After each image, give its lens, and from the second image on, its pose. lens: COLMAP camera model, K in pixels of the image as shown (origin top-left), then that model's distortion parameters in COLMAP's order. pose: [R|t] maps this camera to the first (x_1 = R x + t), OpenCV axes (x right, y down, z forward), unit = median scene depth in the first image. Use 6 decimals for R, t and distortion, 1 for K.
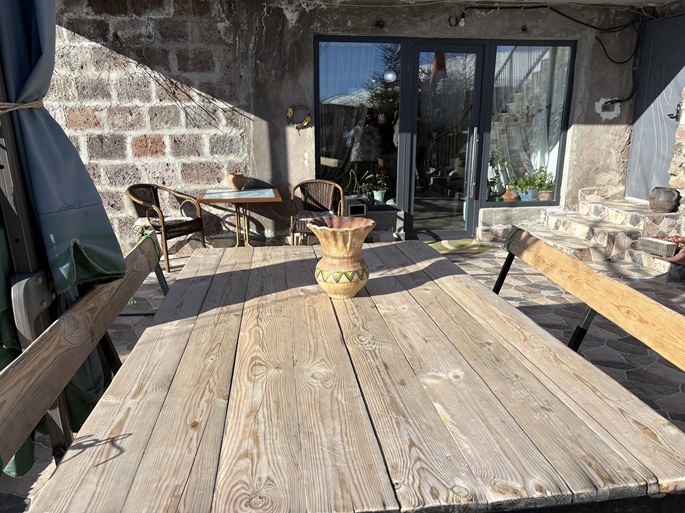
lens RADIAL K [[522.6, 0, 344.4], [0, 522.6, 256.3], [0, 0, 1]] dist [0.032678, -0.013558]
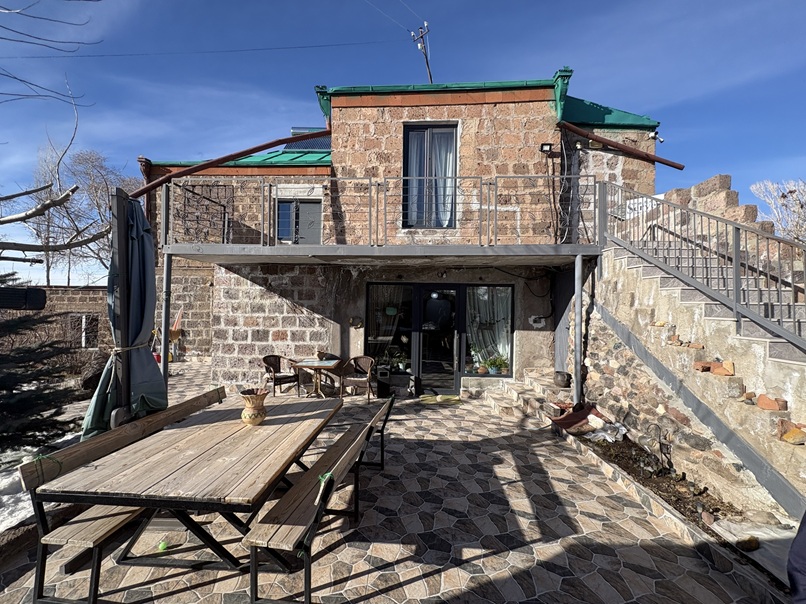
lens RADIAL K [[346.4, 0, 405.9], [0, 346.4, 302.7], [0, 0, 1]] dist [0.001152, -0.000157]
pose [[0.979124, 0.015663, -0.202661, 0.341324], [-0.066490, 0.966856, -0.246513, -0.040082], [0.192082, 0.254842, 0.947713, -0.165849]]
